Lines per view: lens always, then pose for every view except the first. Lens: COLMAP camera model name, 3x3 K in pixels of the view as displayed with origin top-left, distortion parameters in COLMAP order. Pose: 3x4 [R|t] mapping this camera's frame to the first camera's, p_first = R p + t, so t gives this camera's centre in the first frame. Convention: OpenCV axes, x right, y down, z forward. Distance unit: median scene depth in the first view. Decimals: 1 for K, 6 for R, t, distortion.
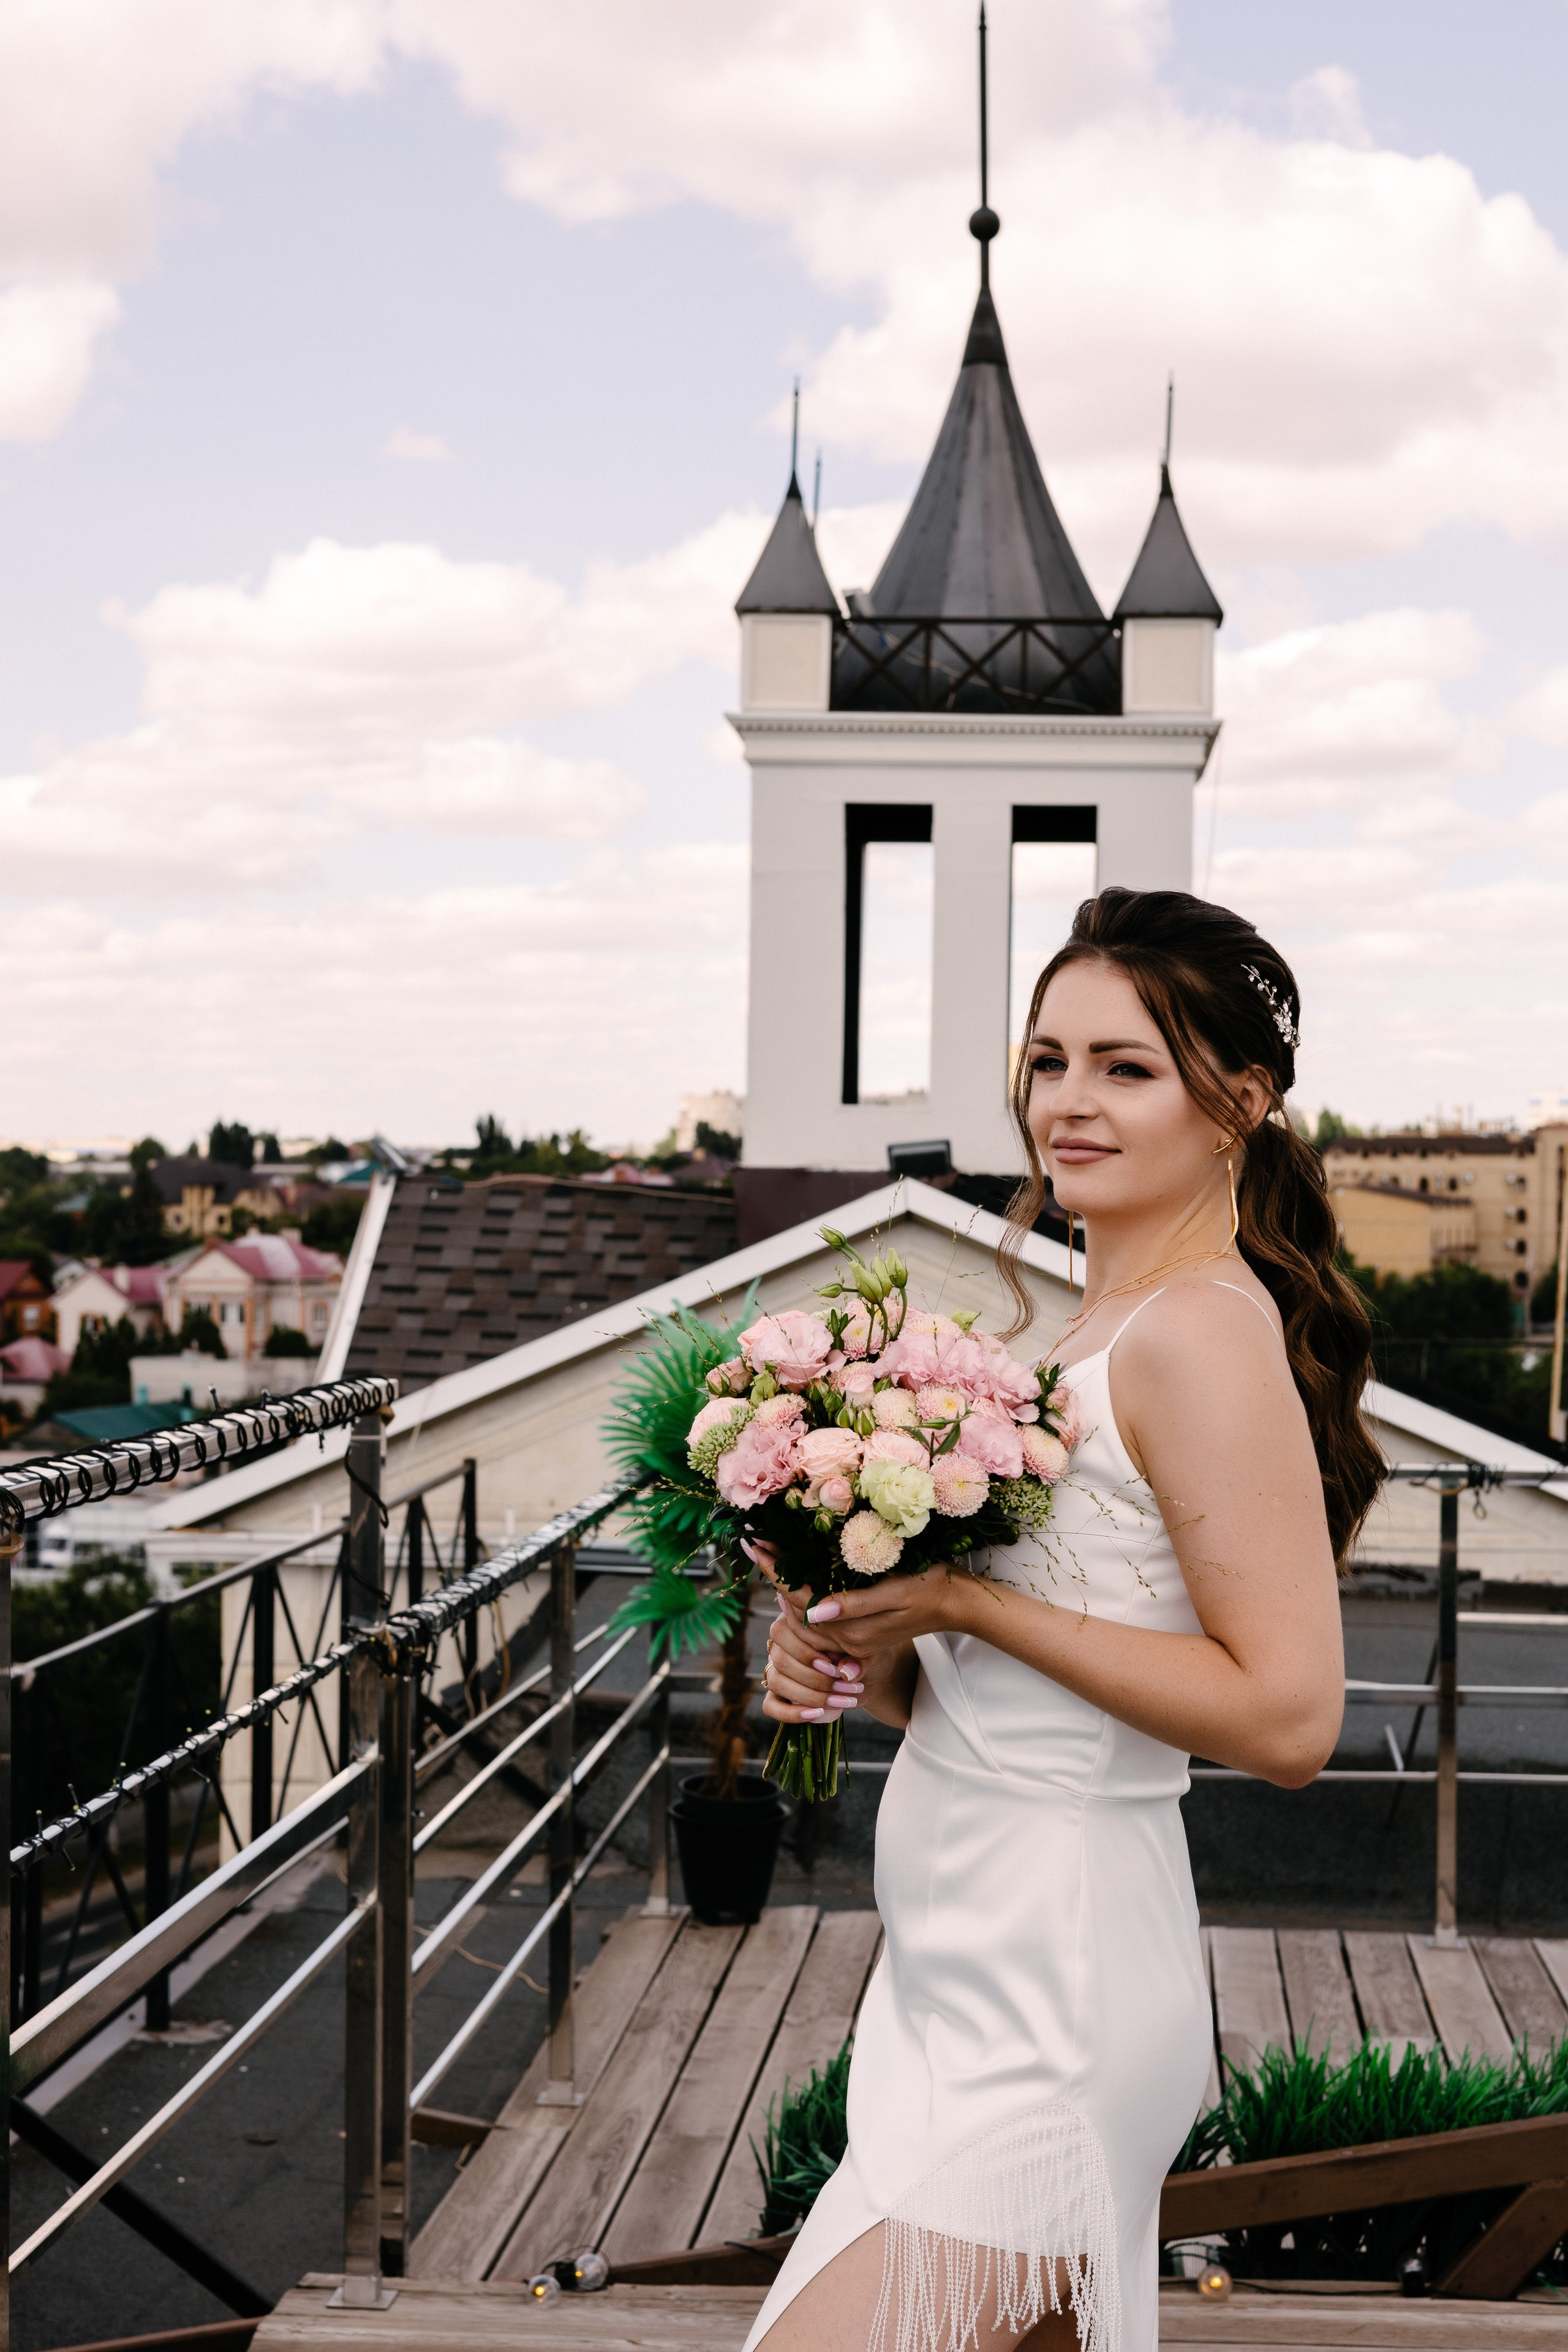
lens RADIAL K [[3495.9, 0, 868.6], [0, 3495.9, 1242.6], [0, 0, 1]] dist [0.007622, 0.074721]
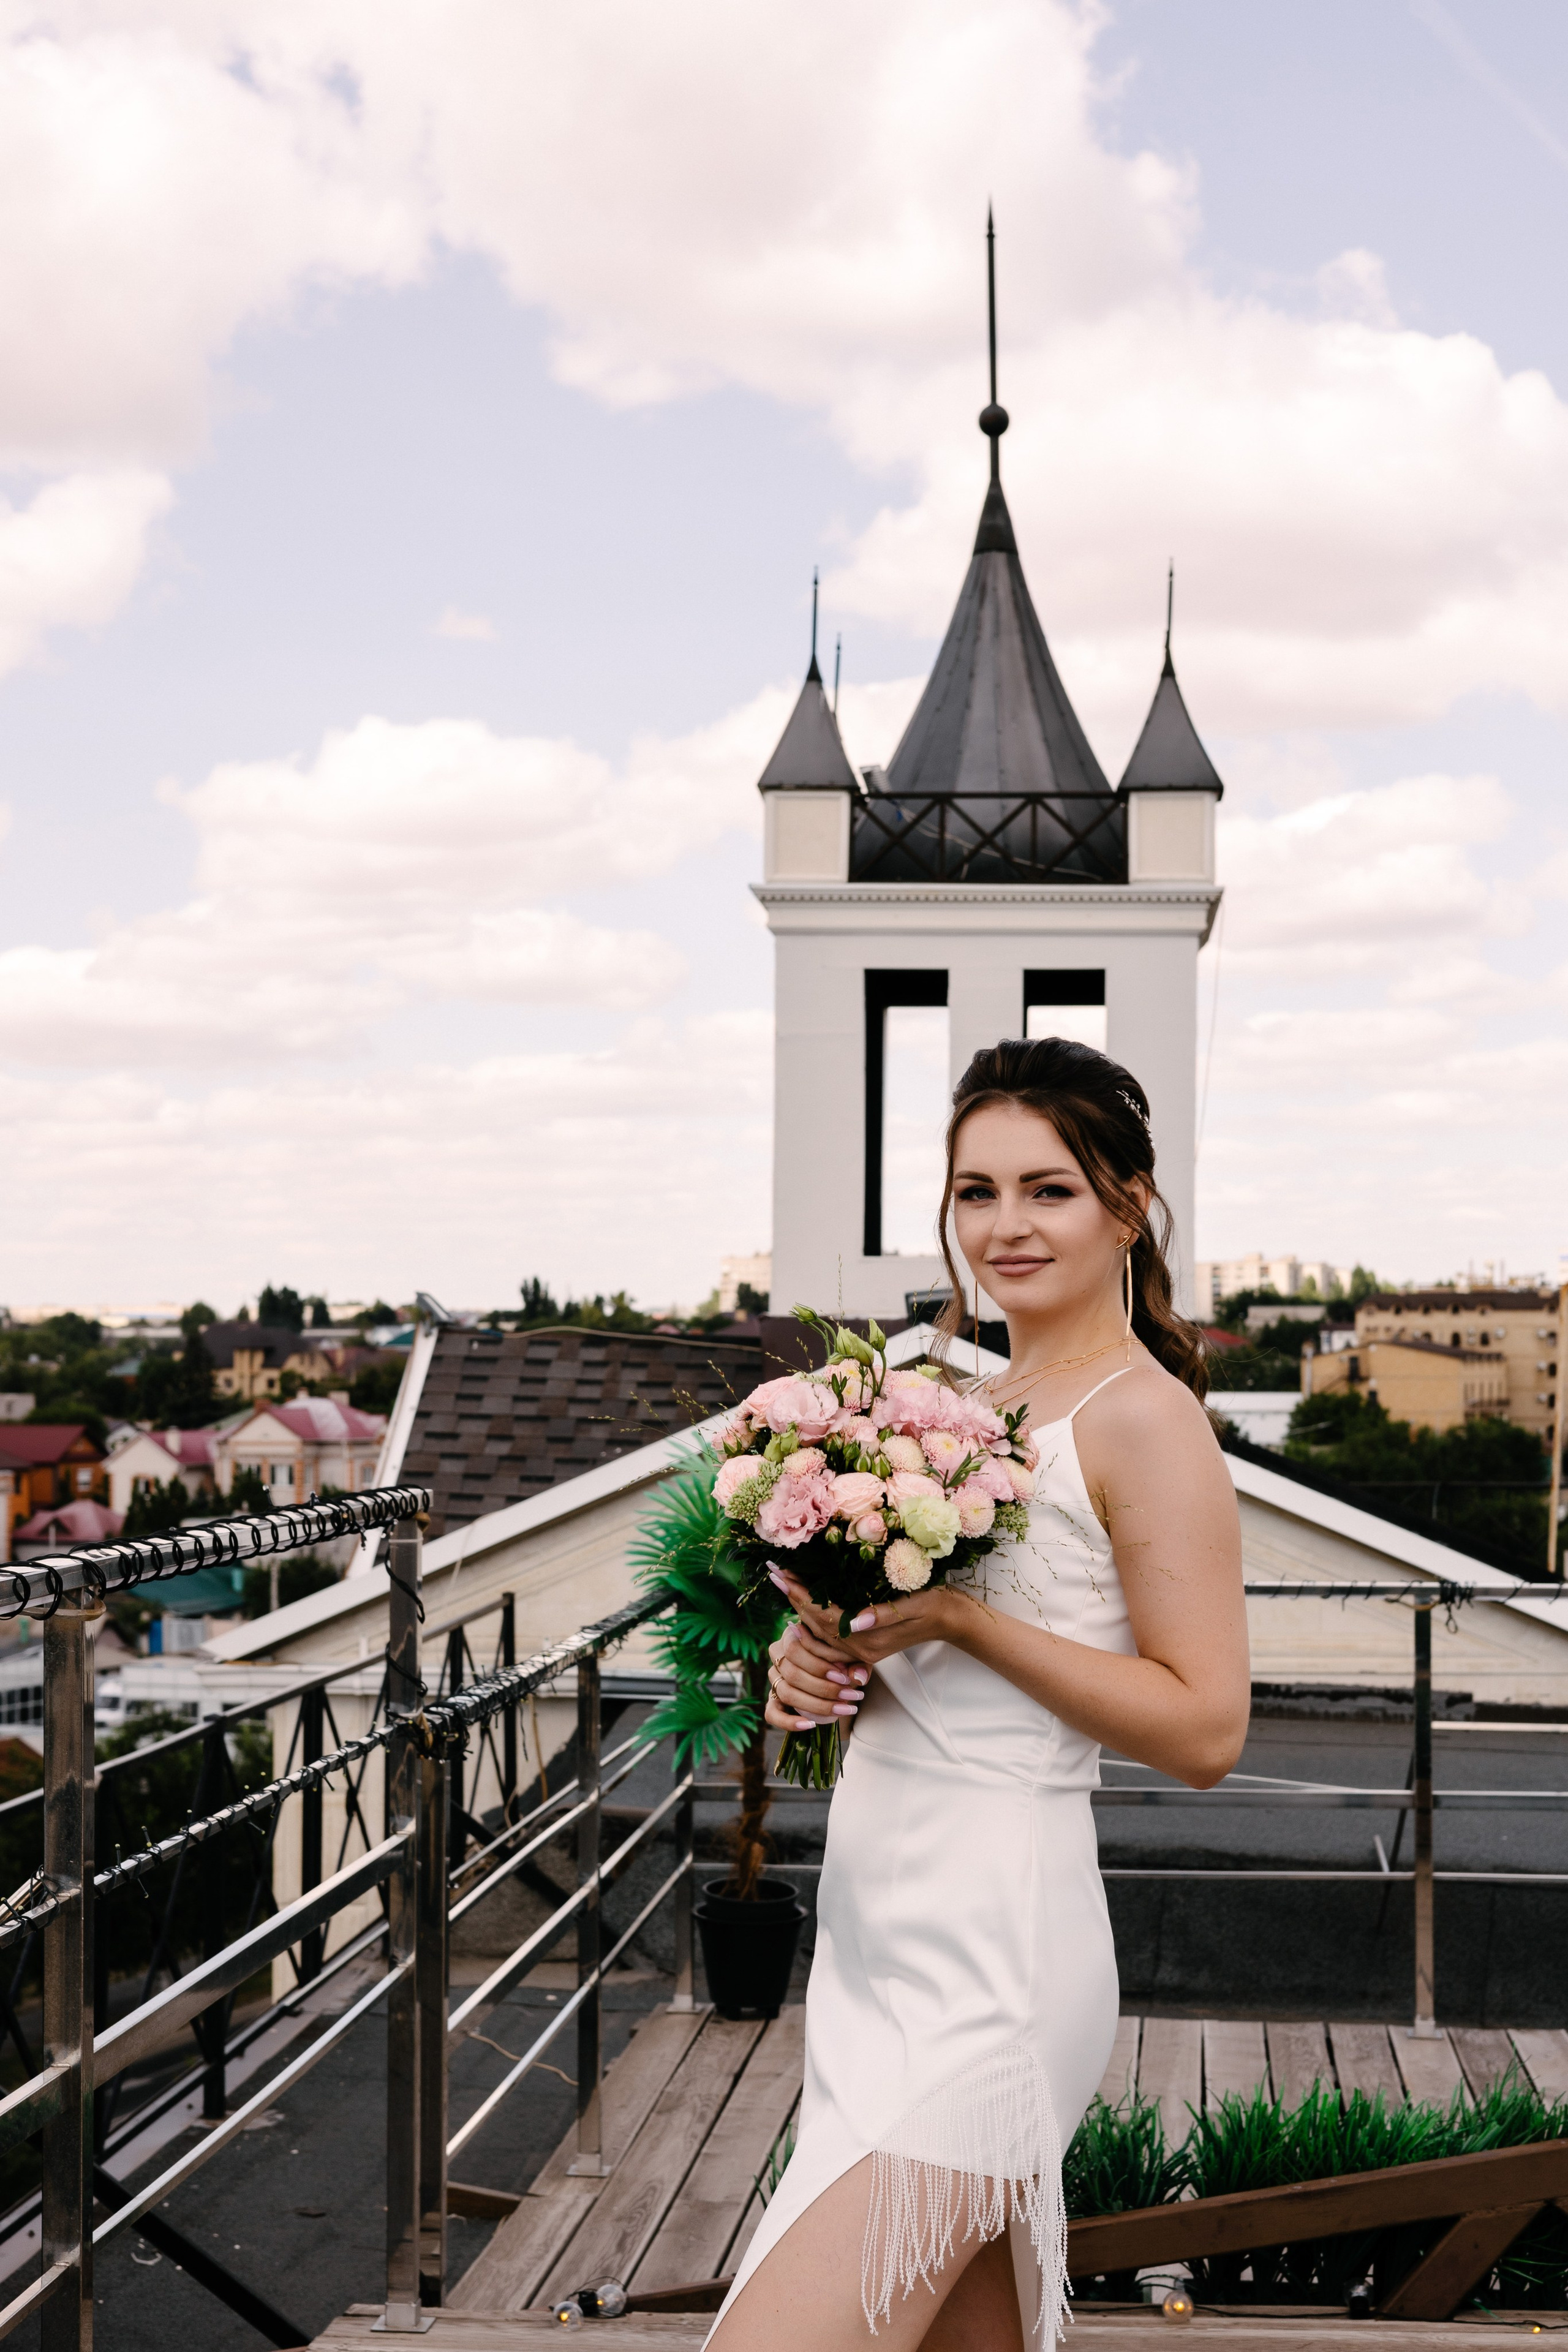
lens RADIAL K [[3459.7, 0, 881.2], [0, 3459.7, 1293.2], [0, 0, 1]] dist [0.007706, 0.063139]
pose [[0.999938, -0.007382, -0.008327, 0.006207], [0.007113, 0.999470, -0.031772, 0.004704], [0.008557, 0.031711, 0.999460, -0.035501]]
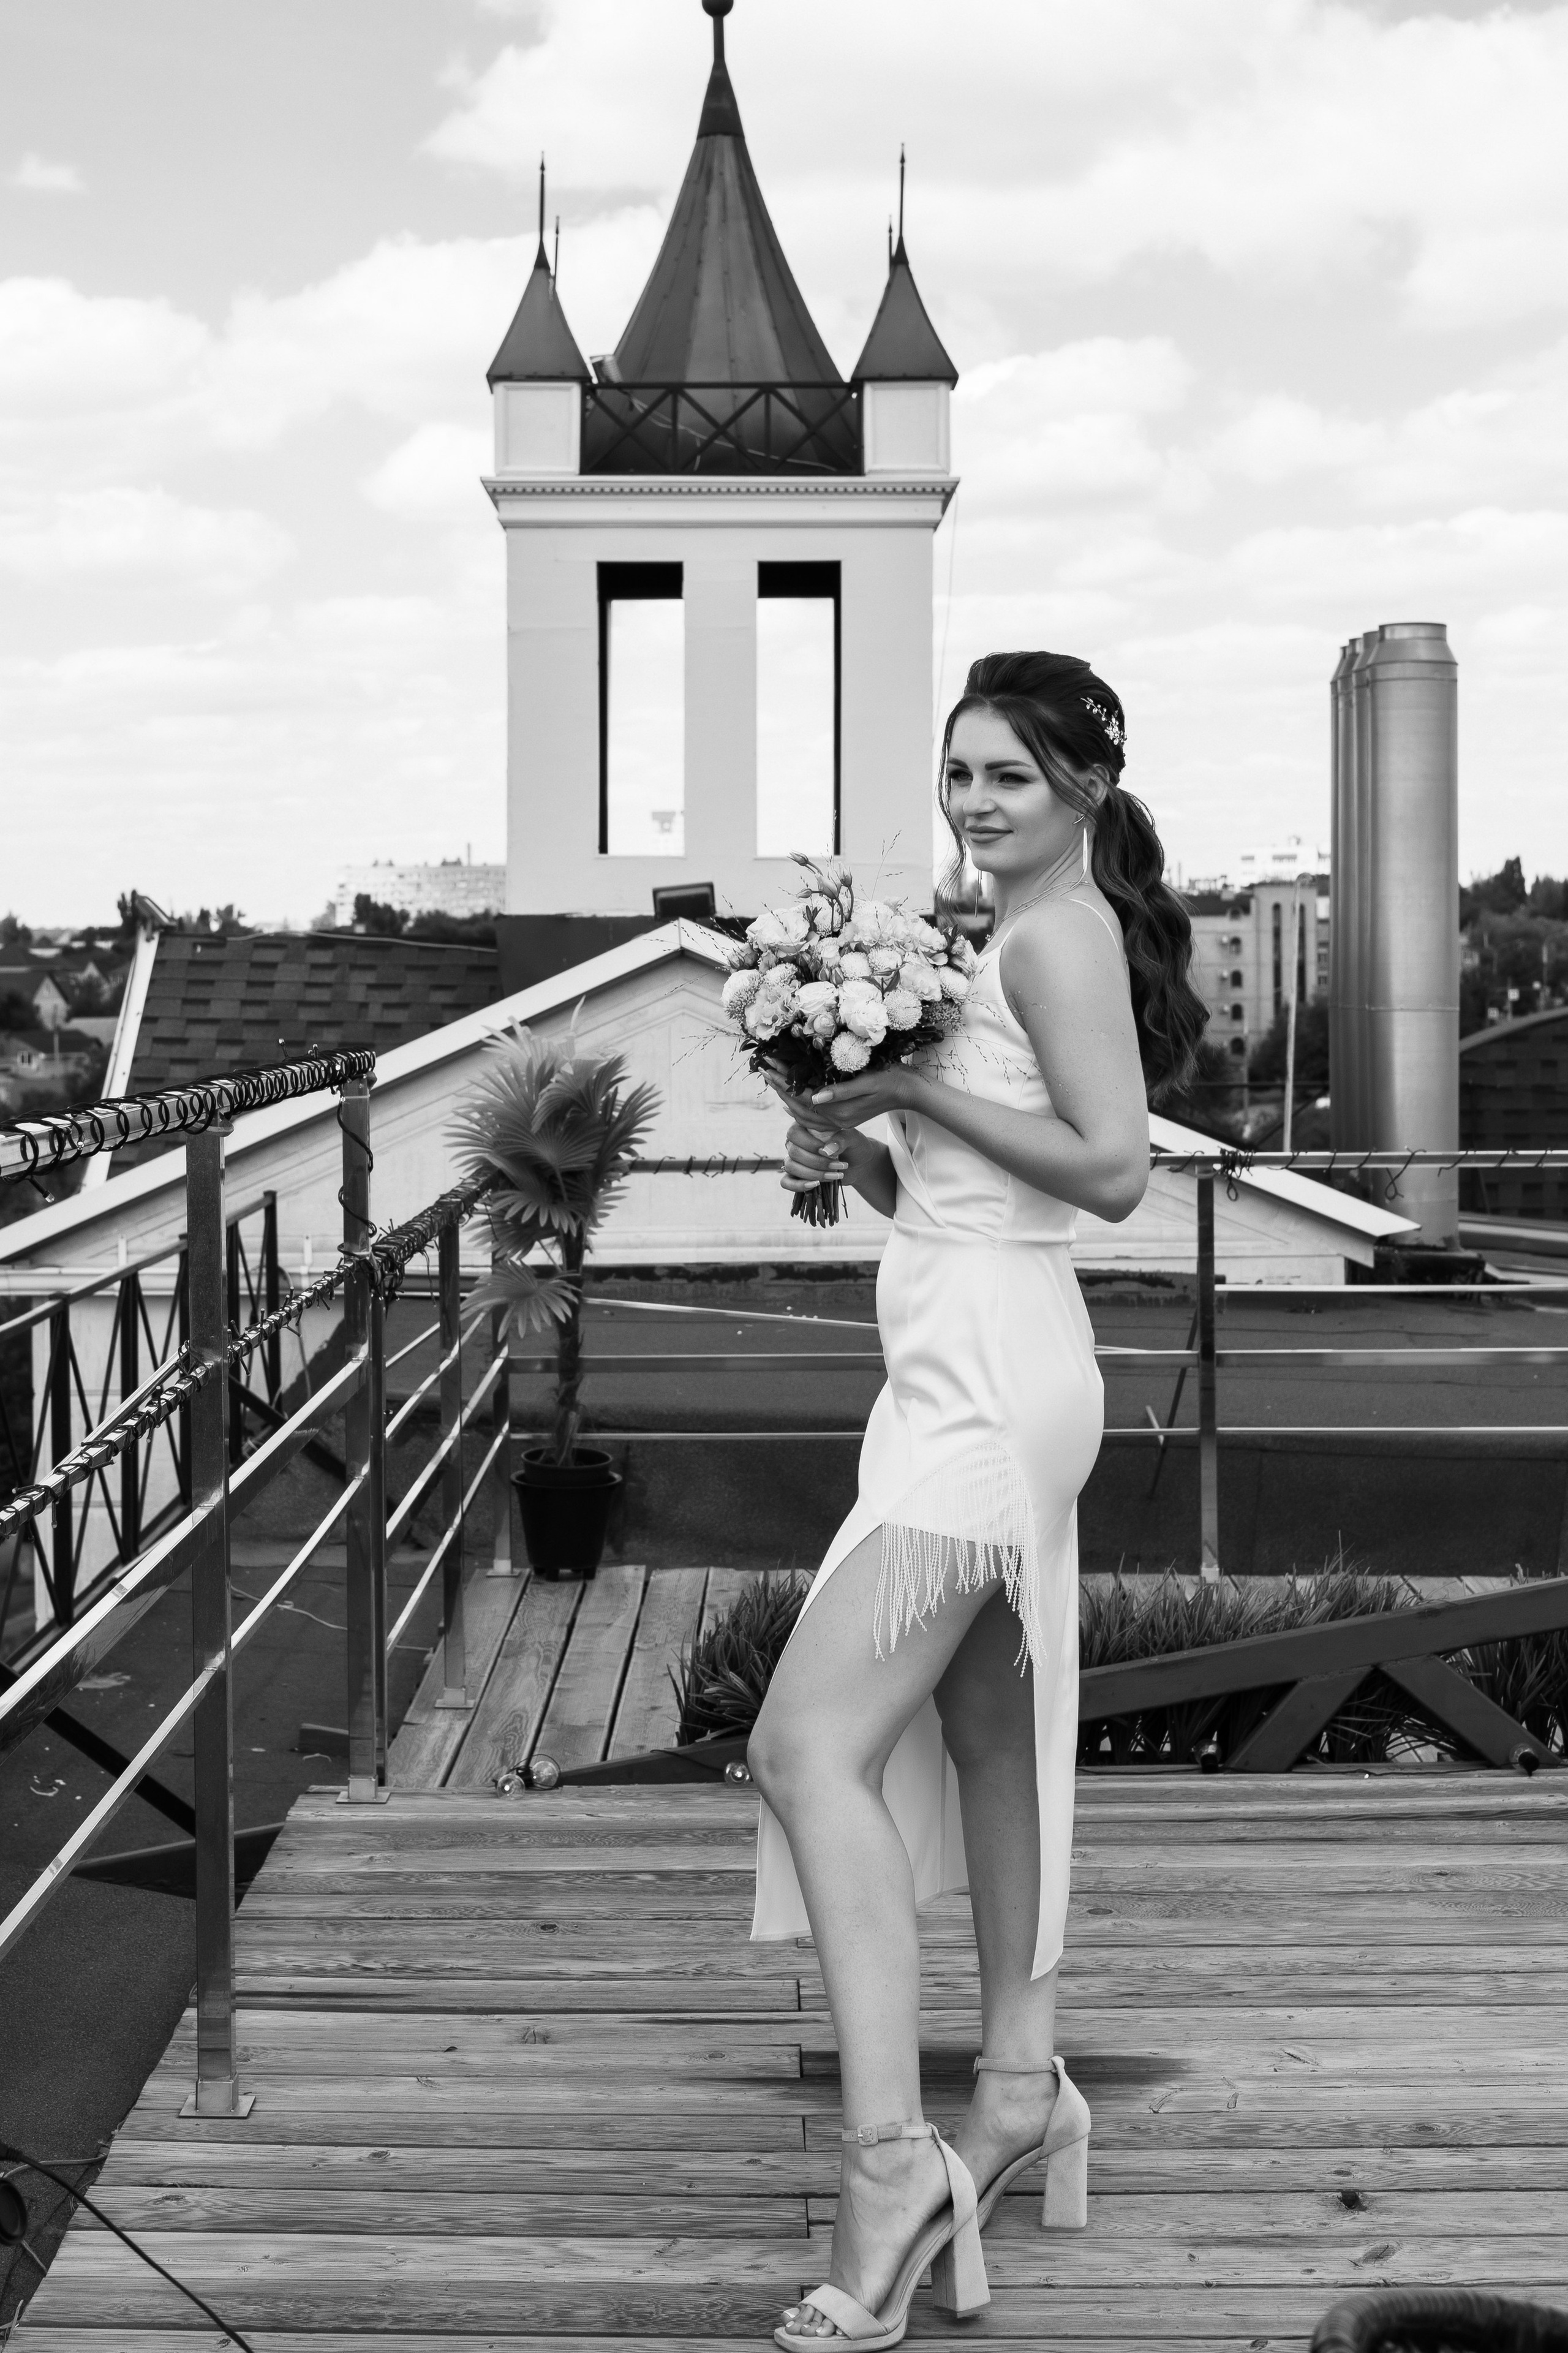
lens RADIAL K [[3787.4, 0, 726.3], [0, 3787.4, 988.3], [0, 0, 1]] dist [0.019030, 0.078876]
pose [[0.998501, -0.019018, 0.051319, -0.028810], [0.019501, 0.999770, -0.008938, 0.011356], [-0.051138, 0.009925, 0.998642, -0.122512]]
